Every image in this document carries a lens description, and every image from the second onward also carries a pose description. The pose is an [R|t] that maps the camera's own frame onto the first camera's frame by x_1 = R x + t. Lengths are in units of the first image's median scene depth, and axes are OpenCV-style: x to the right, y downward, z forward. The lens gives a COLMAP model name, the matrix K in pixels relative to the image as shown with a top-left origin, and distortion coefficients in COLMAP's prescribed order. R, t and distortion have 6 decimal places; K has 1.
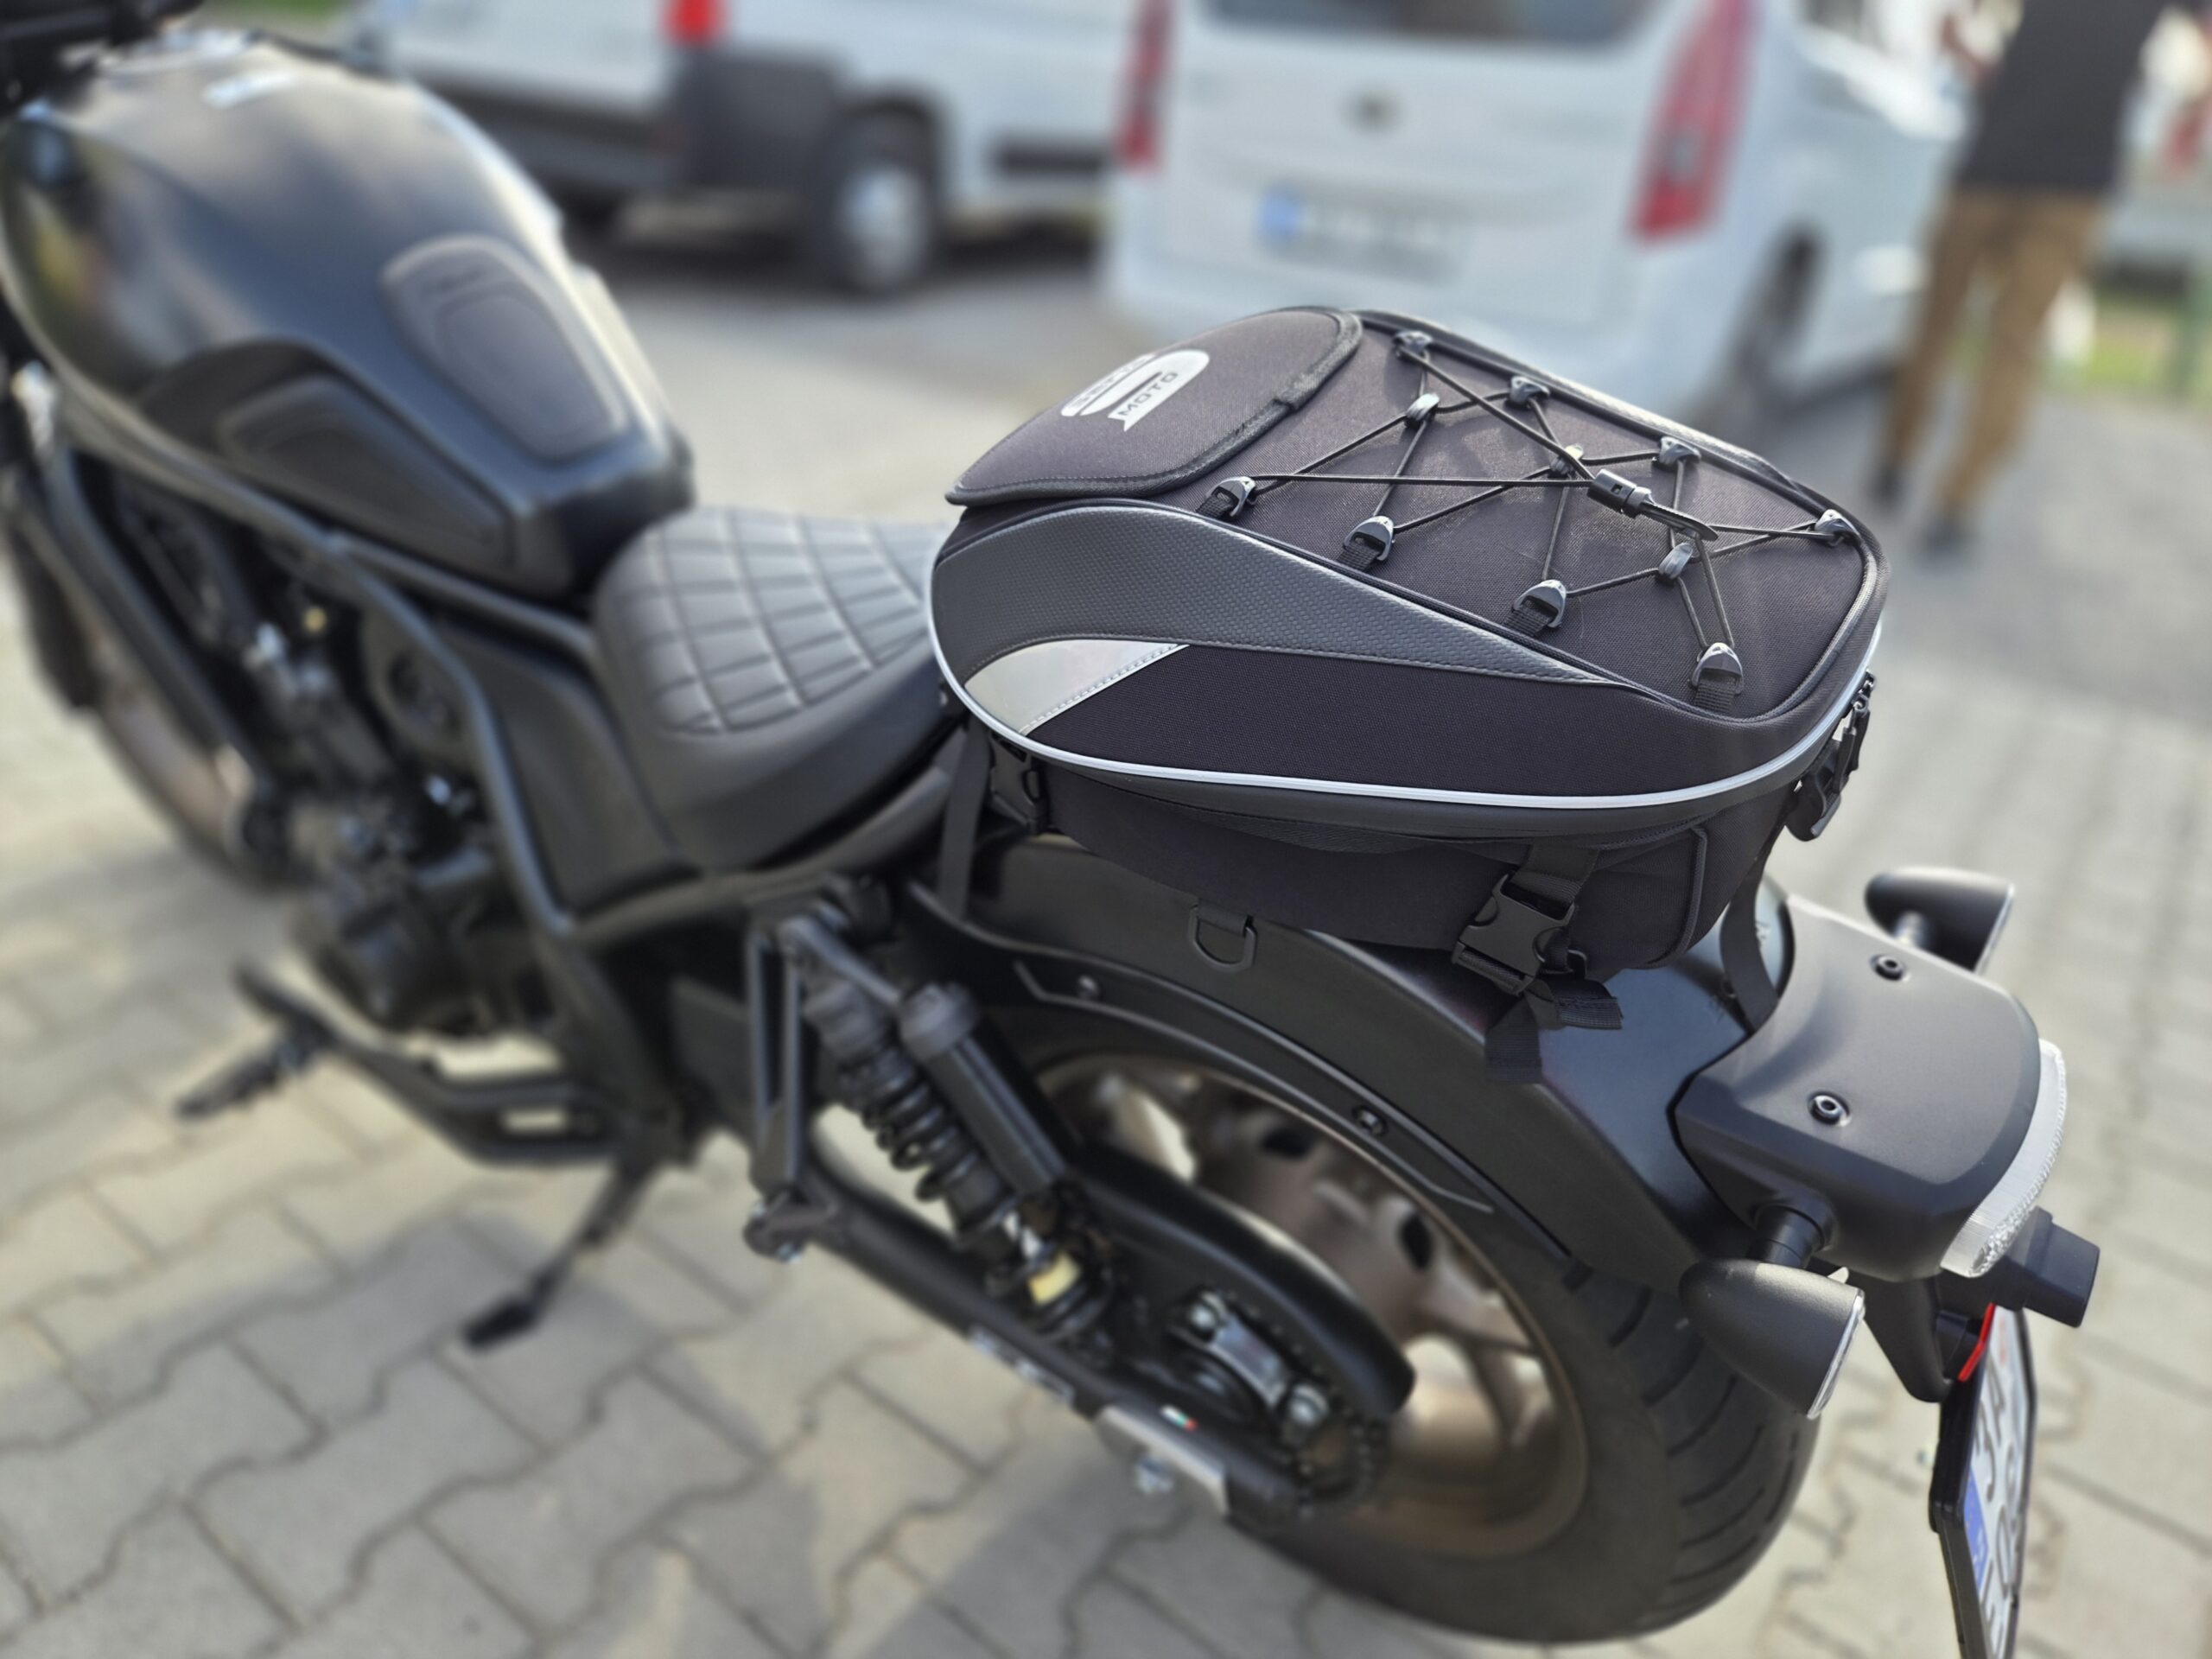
lens RADIAL K [[1494.0, 0, 1094.2], [0, 1494.0, 835.3], [0, 0, 1]] dist [0.045901, -0.048720]
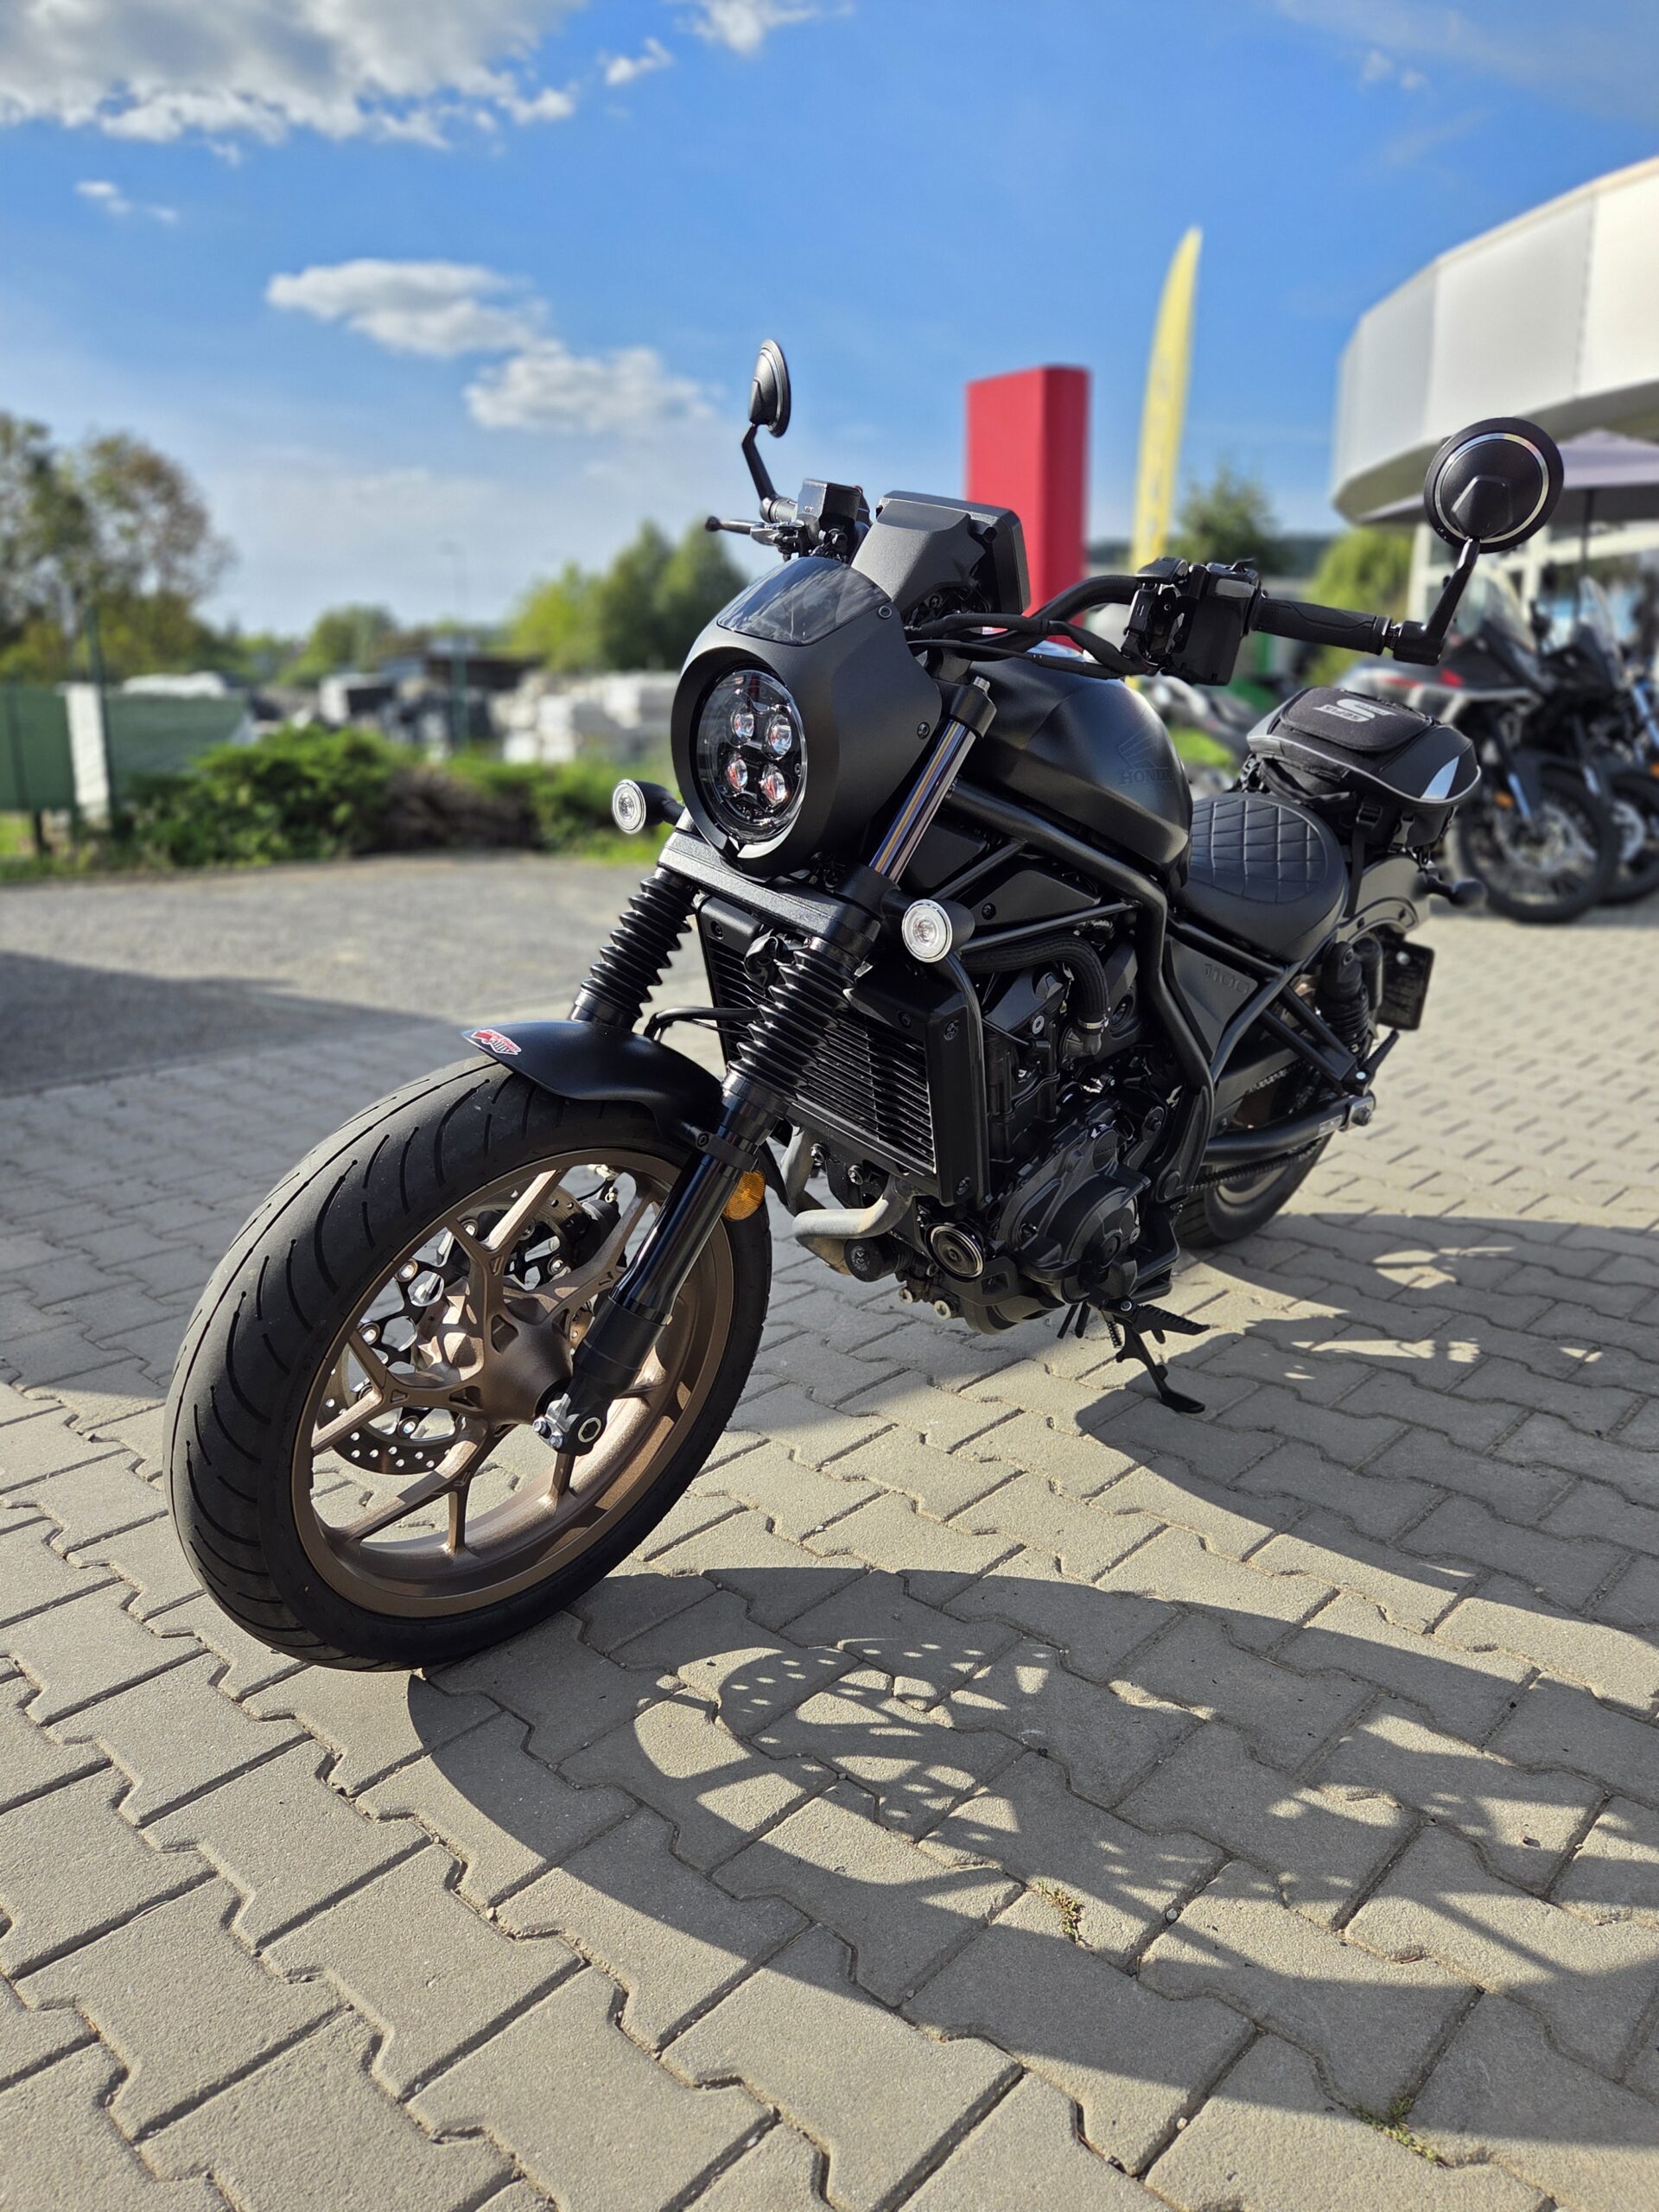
lens RADIAL K [[1600.7, 0, 829.5], [0, 1600.7, 1106.0], [0, 0, 1]] dist [0.037917, 0.000942]
pose [[0.087284, -0.325888, 0.941371, -2.230817], [0.457678, 0.852460, 0.252672, -0.607331], [-0.884823, 0.408790, 0.223558, 0.985461]]
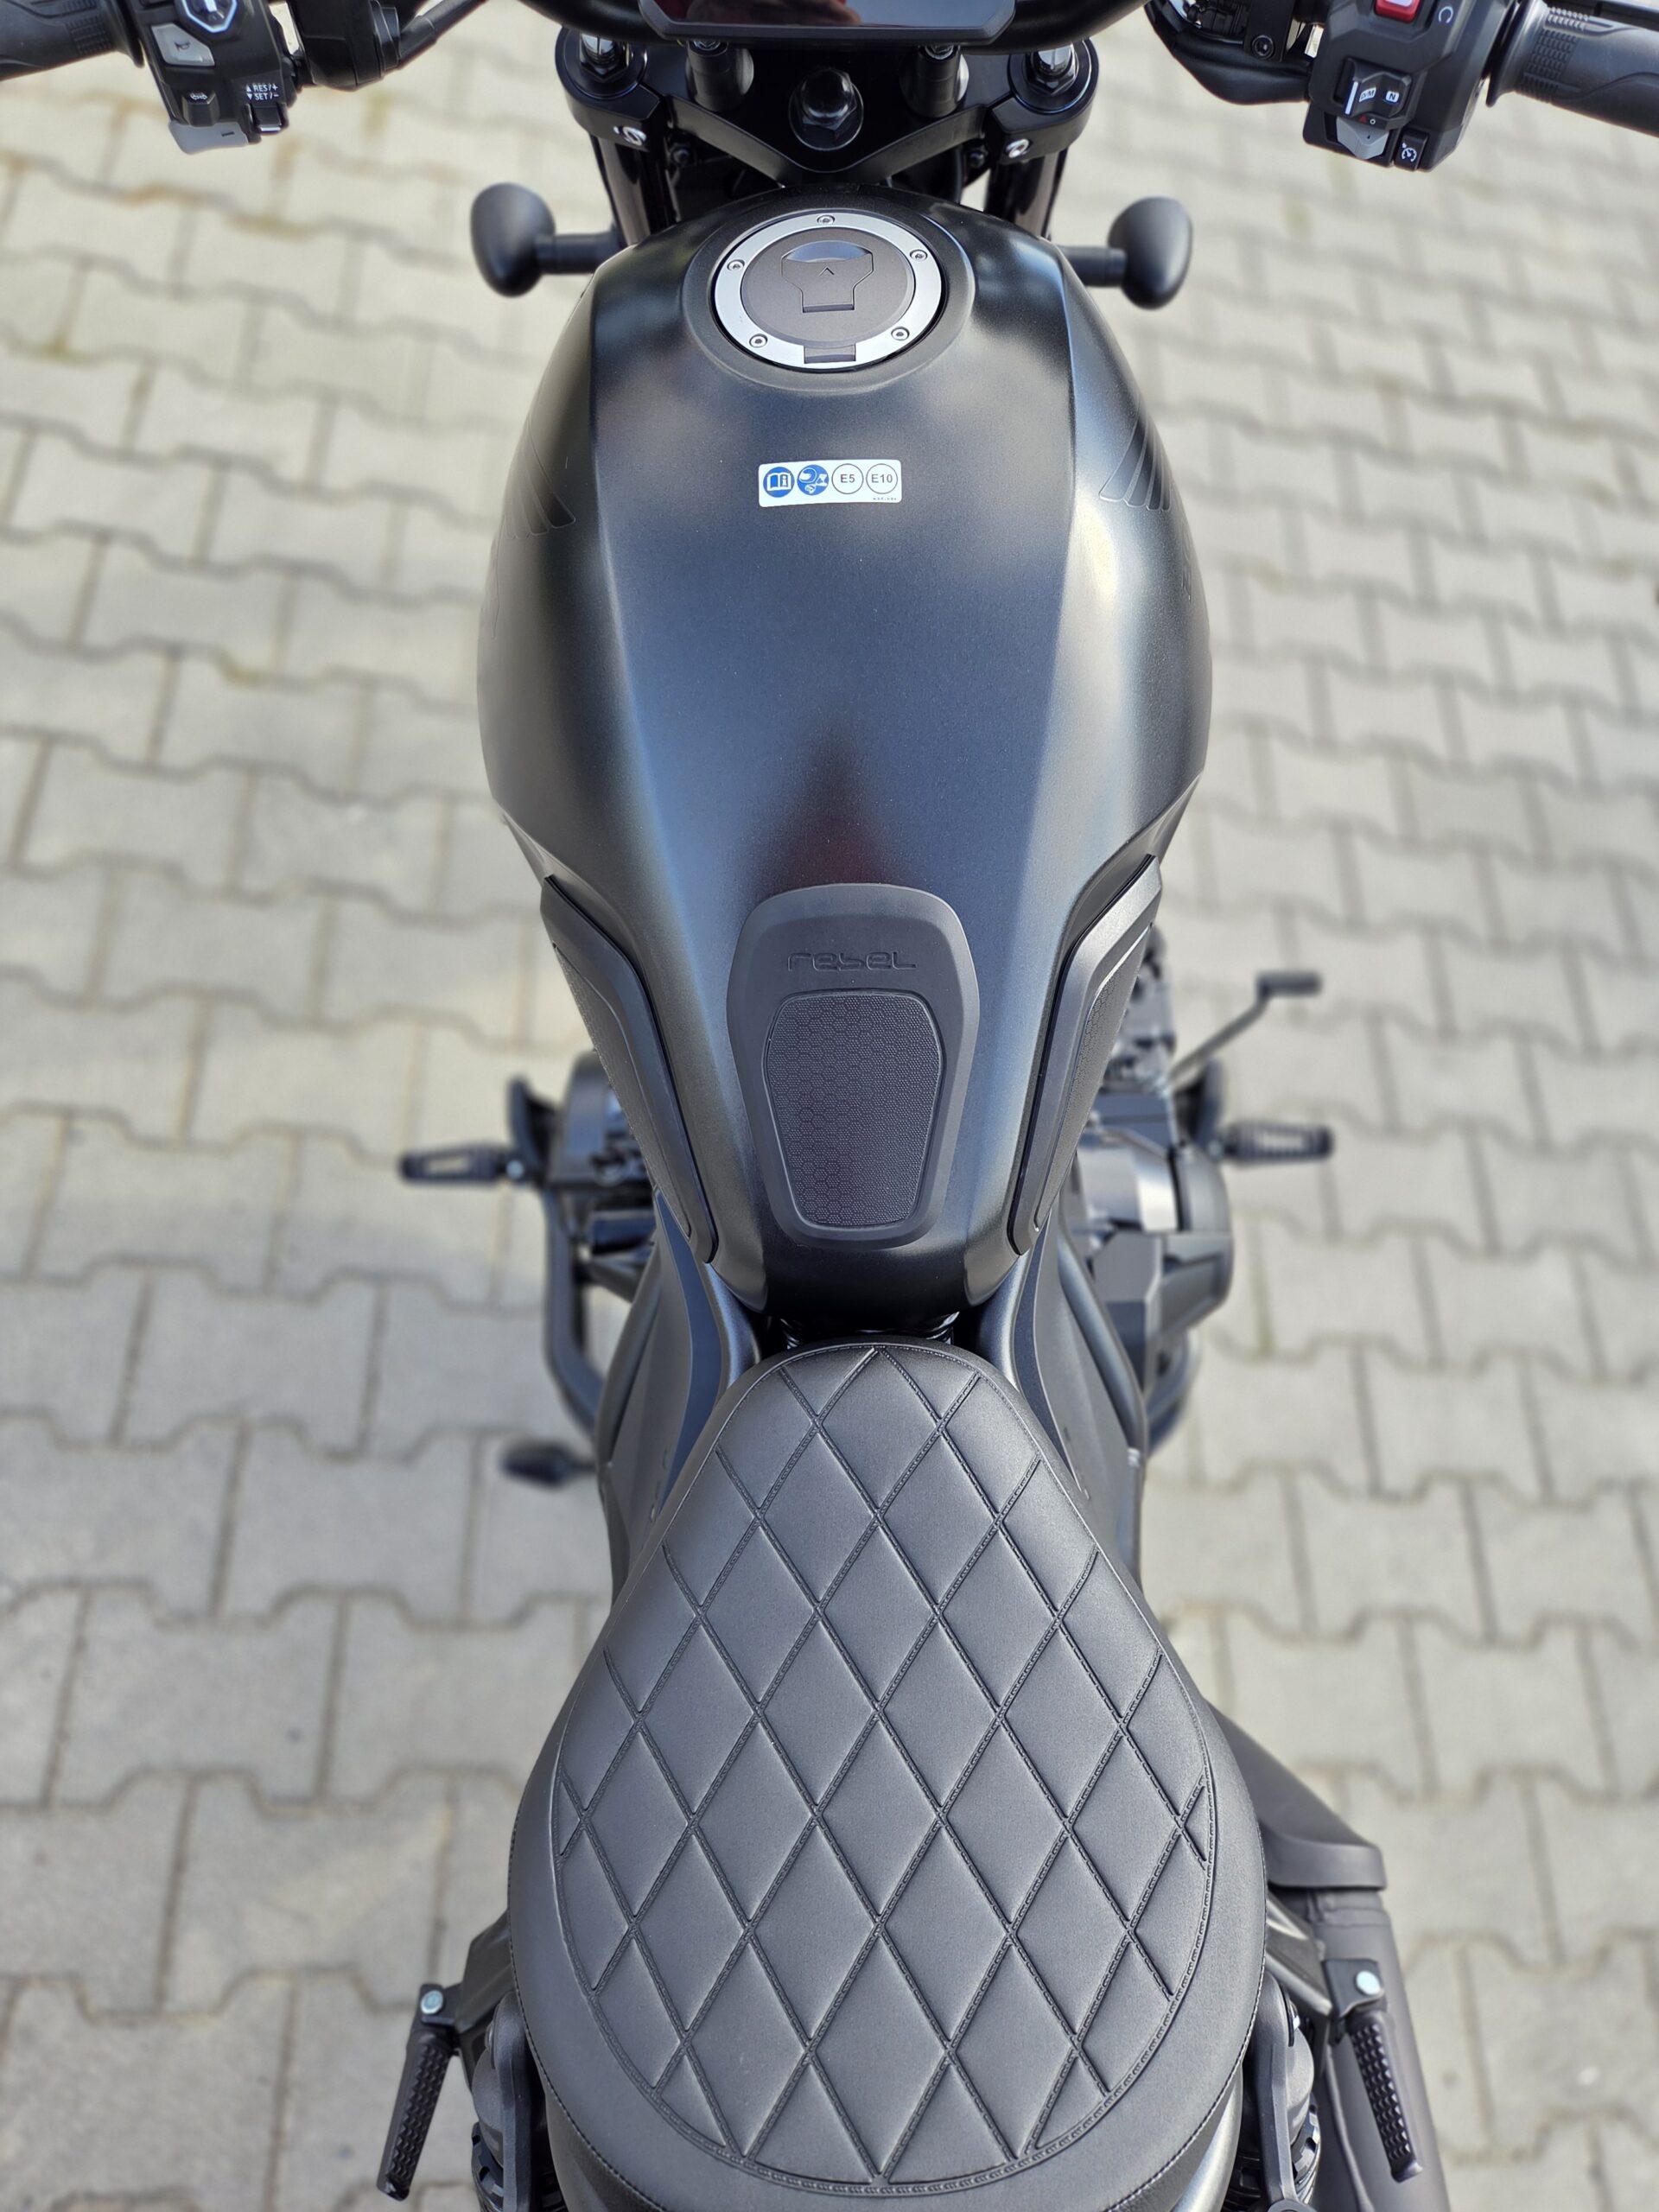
lens RADIAL K [[1494.0, 0, 839.6], [0, 1494.0, 1113.0], [0, 0, 1]] dist [0.045901, -0.048720]
pose [[0.608716, 0.737760, -0.291848, -0.162783], [-0.503968, 0.643657, 0.575953, -0.647672], [0.612765, -0.203509, 0.763612, 0.449133]]
